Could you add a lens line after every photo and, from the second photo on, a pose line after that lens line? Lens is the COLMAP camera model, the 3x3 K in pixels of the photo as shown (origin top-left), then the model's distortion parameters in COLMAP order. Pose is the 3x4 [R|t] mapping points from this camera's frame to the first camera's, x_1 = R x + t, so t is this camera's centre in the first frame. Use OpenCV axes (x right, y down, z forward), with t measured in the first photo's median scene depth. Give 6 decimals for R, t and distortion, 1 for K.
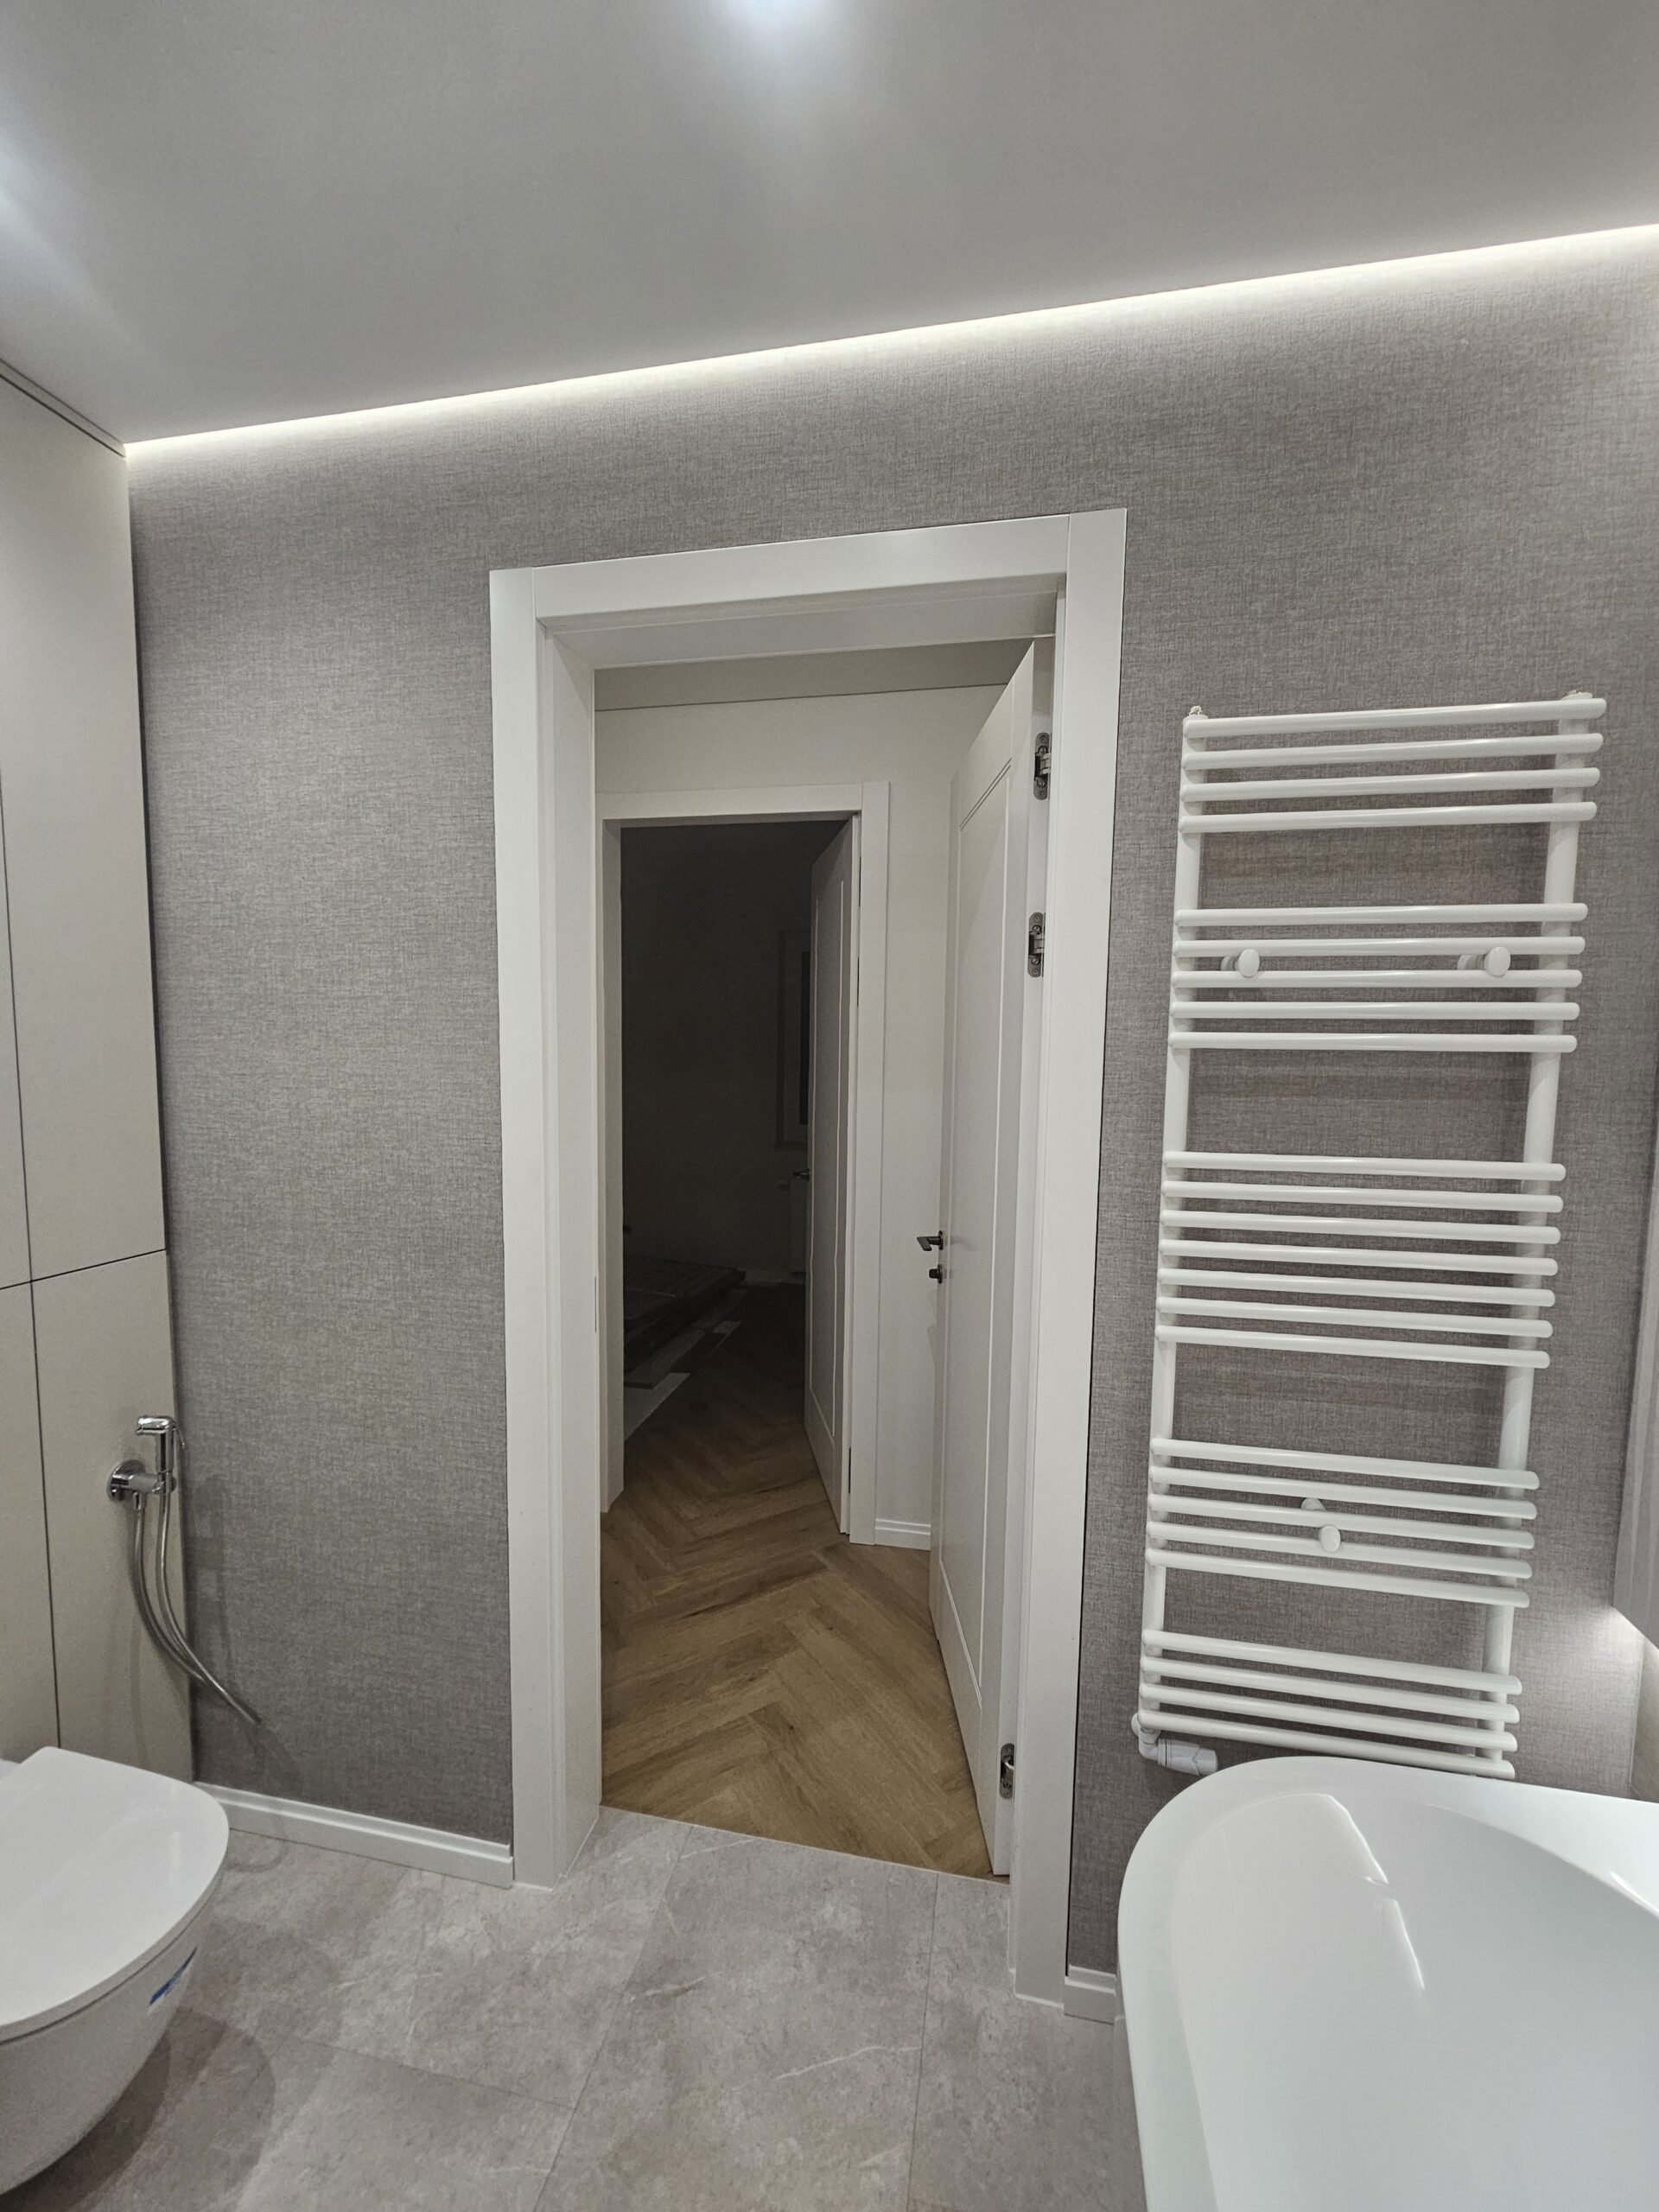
lens RADIAL K [[905.1, 0, 830.5], [0, 905.1, 1119.4], [0, 0, 1]] dist [-0.002533, 0.000900]
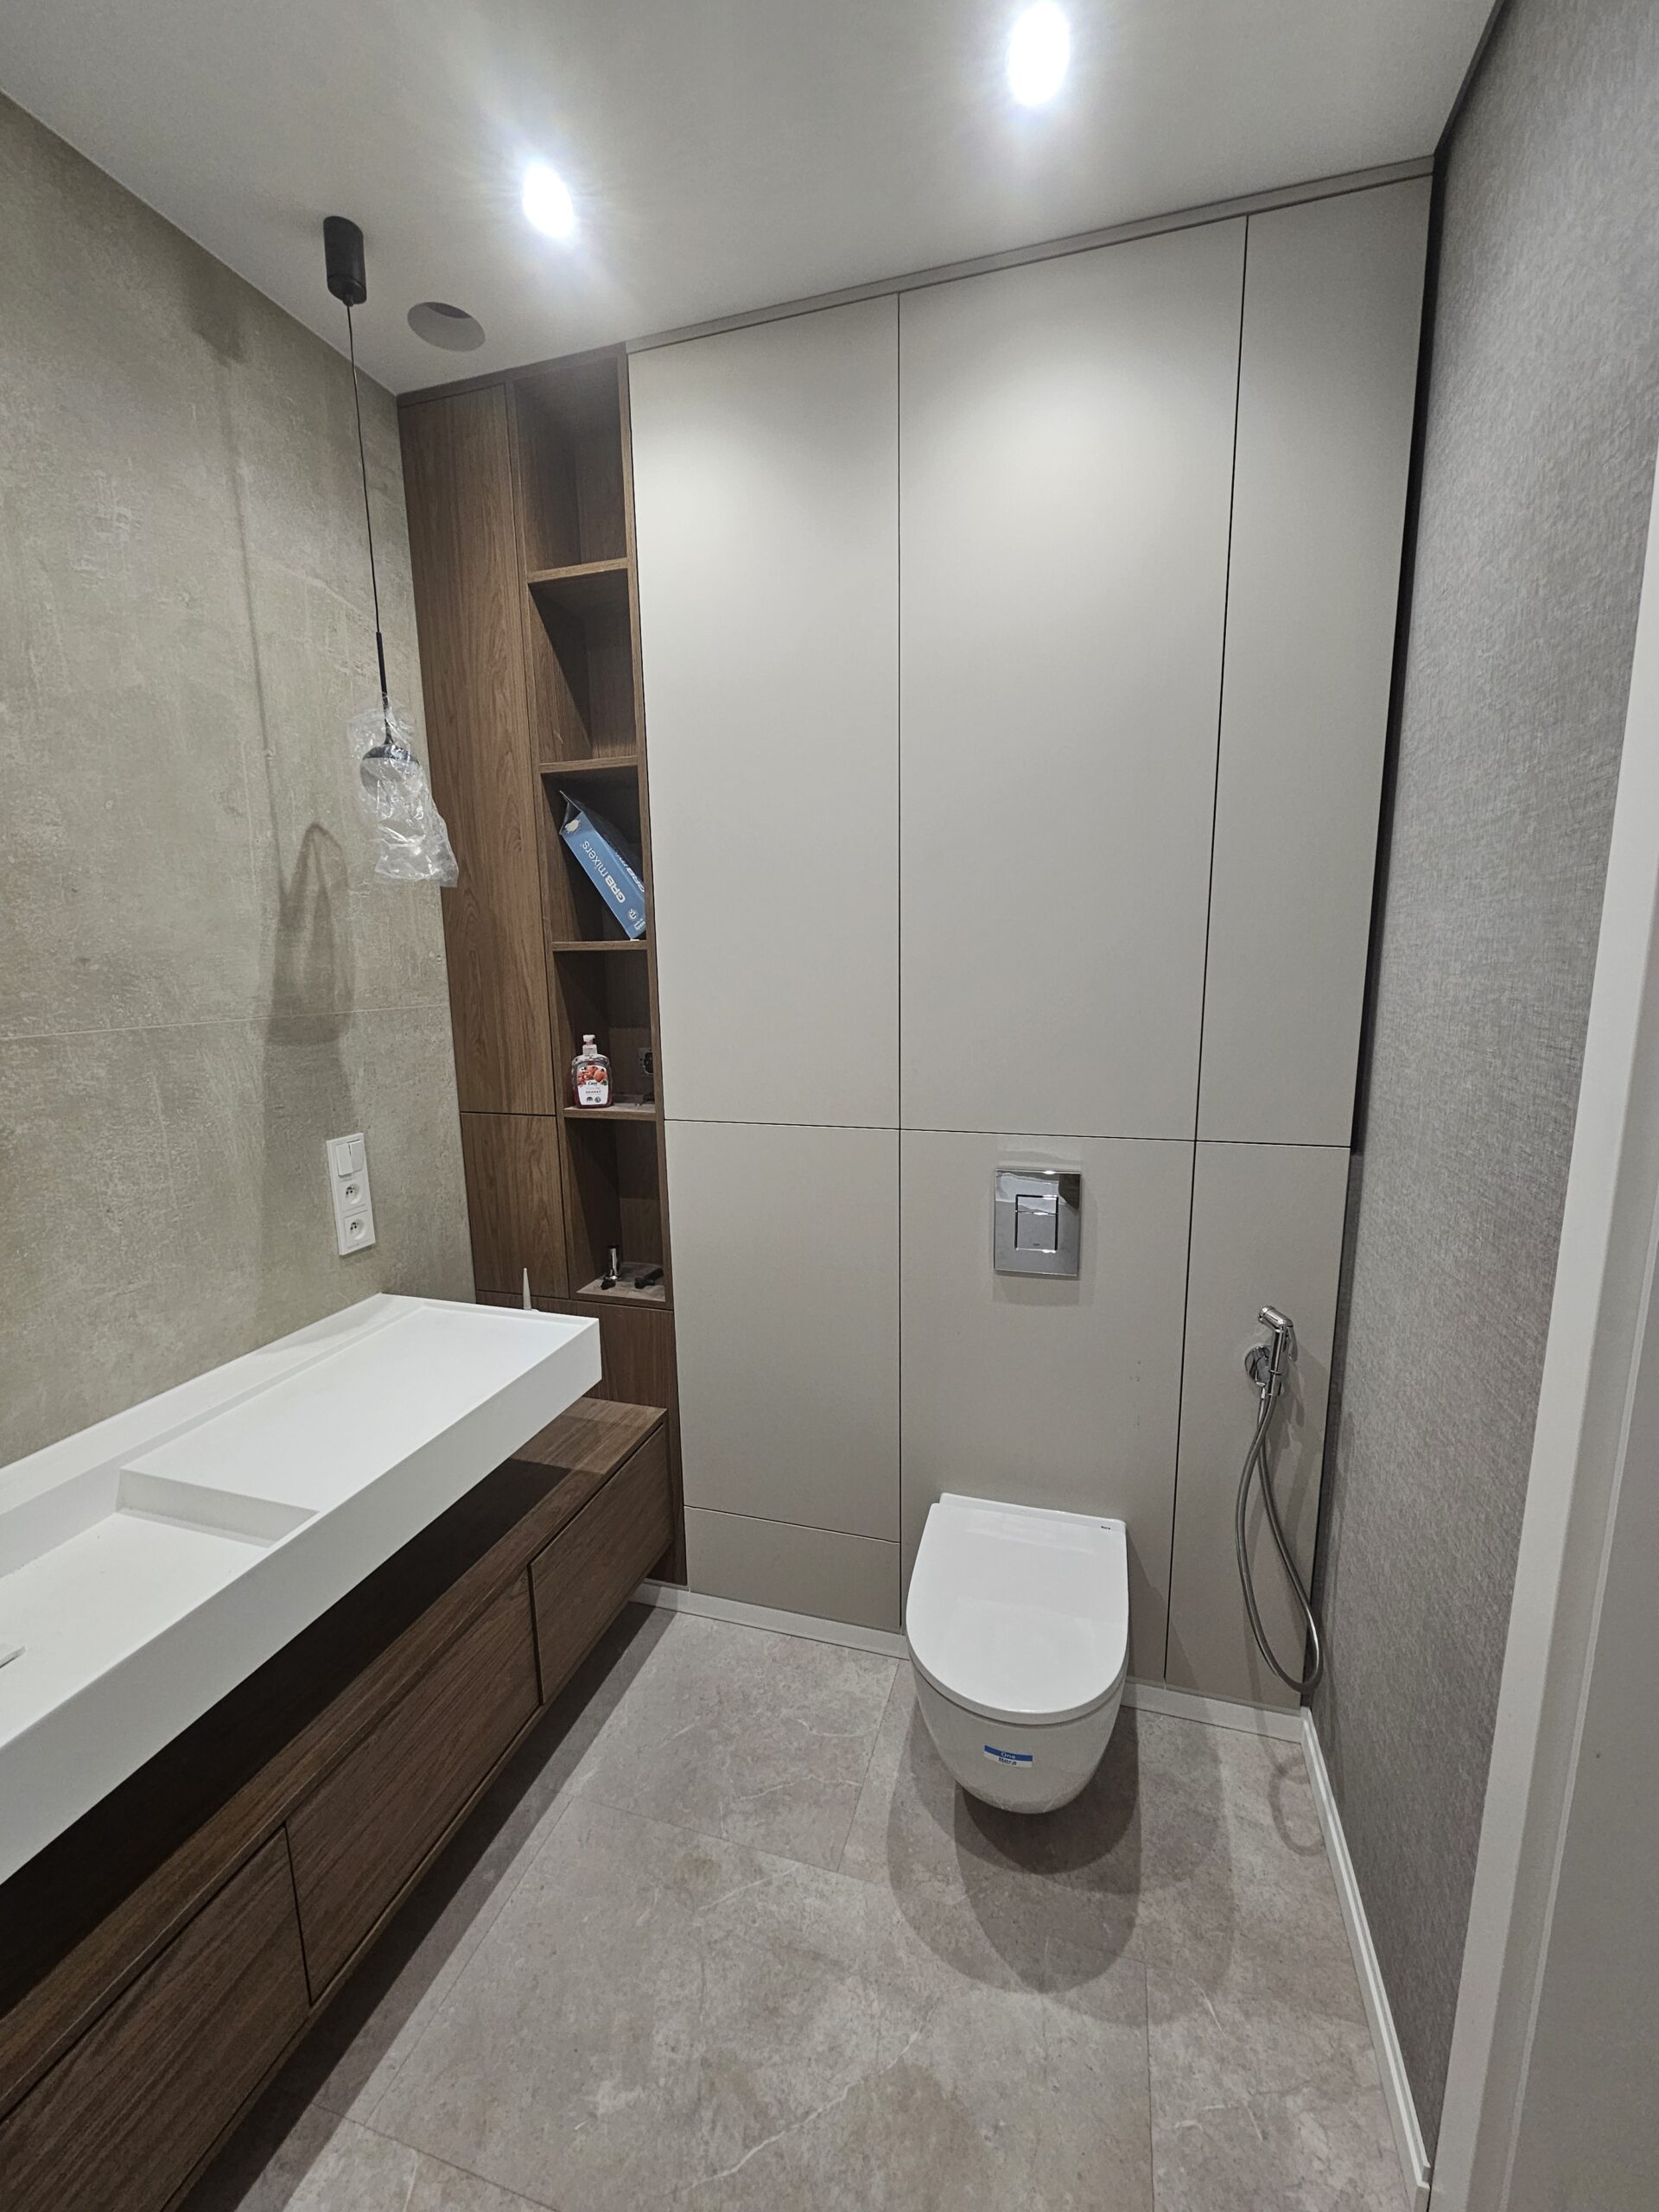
lens RADIAL K [[905.1, 0, 830.5], [0, 905.1, 1119.4], [0, 0, 1]] dist [-0.002533, 0.000900]
pose [[-0.094832, 0.164032, -0.981886, 0.240562], [-0.072071, 0.982612, 0.171114, 0.002564], [0.992881, 0.086993, -0.081361, 0.736415]]
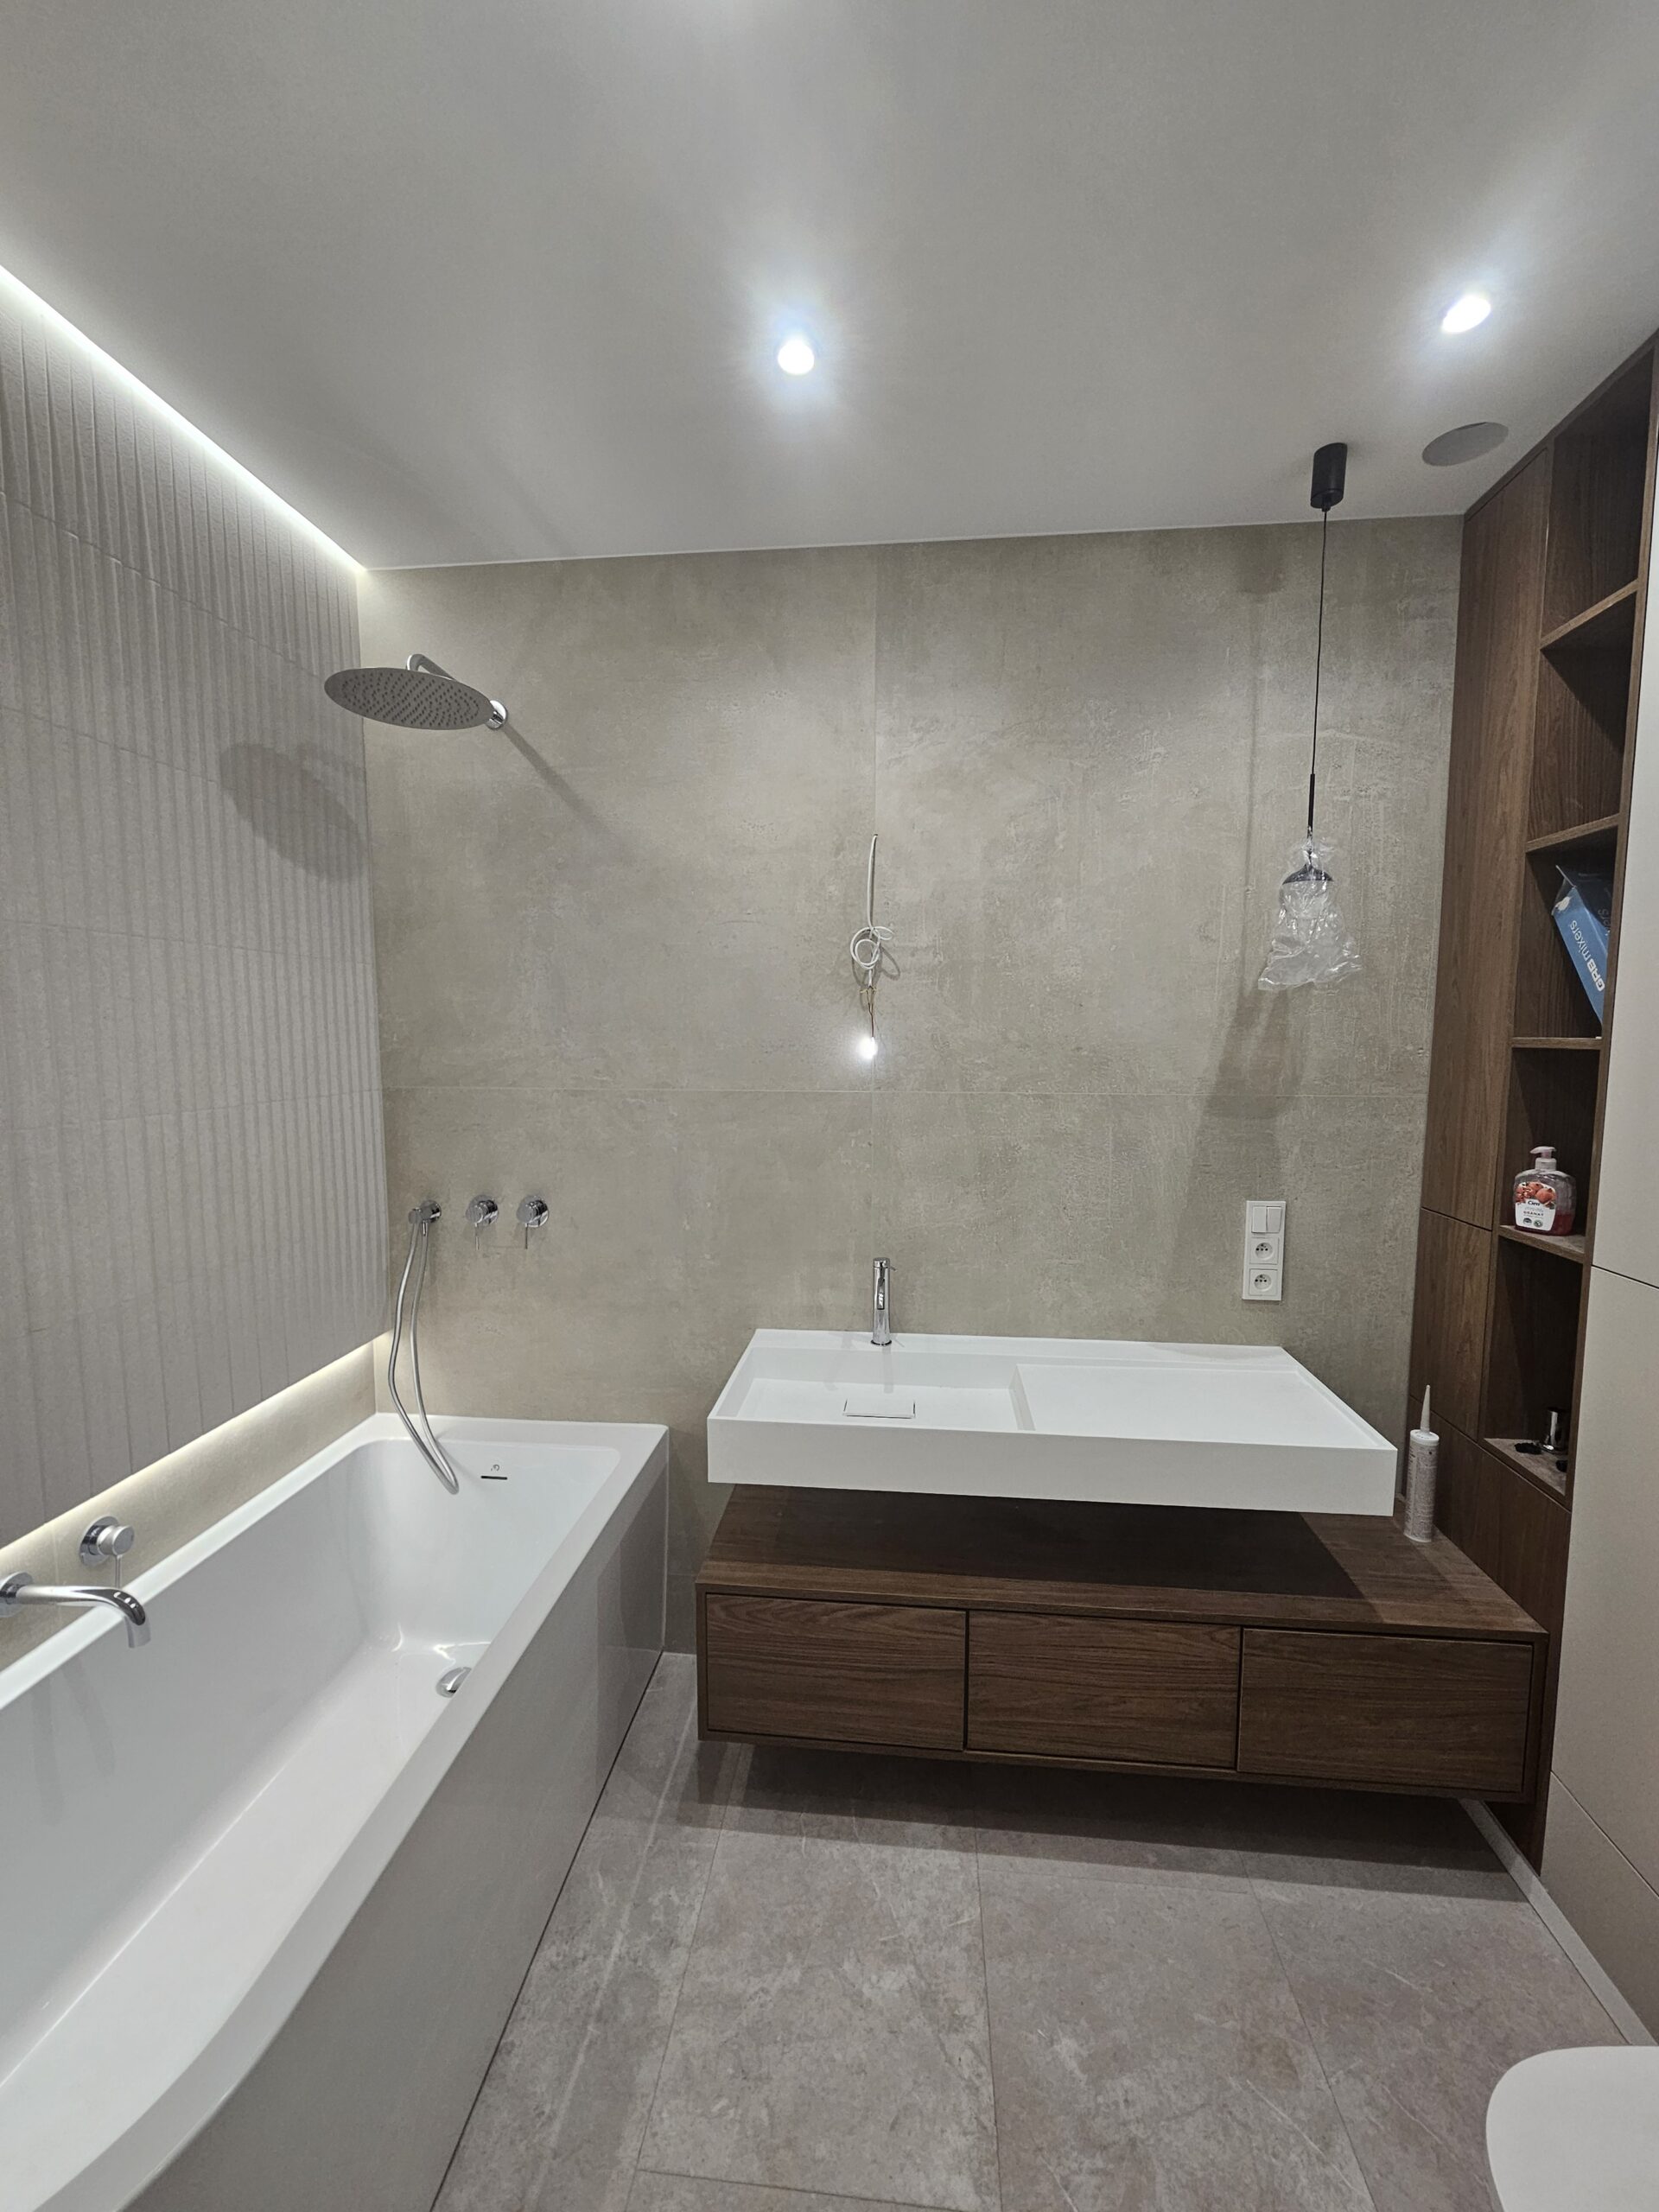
lens RADIAL K [[905.2, 0, 830.0], [0, 905.2, 1119.7], [0, 0, 1]] dist [-0.000157, -0.000576]
pose [[-0.994653, -0.005456, -0.103127, -0.091911], [-0.023978, 0.983514, 0.179233, -0.088489], [0.100449, 0.180747, -0.978387, 1.330035]]
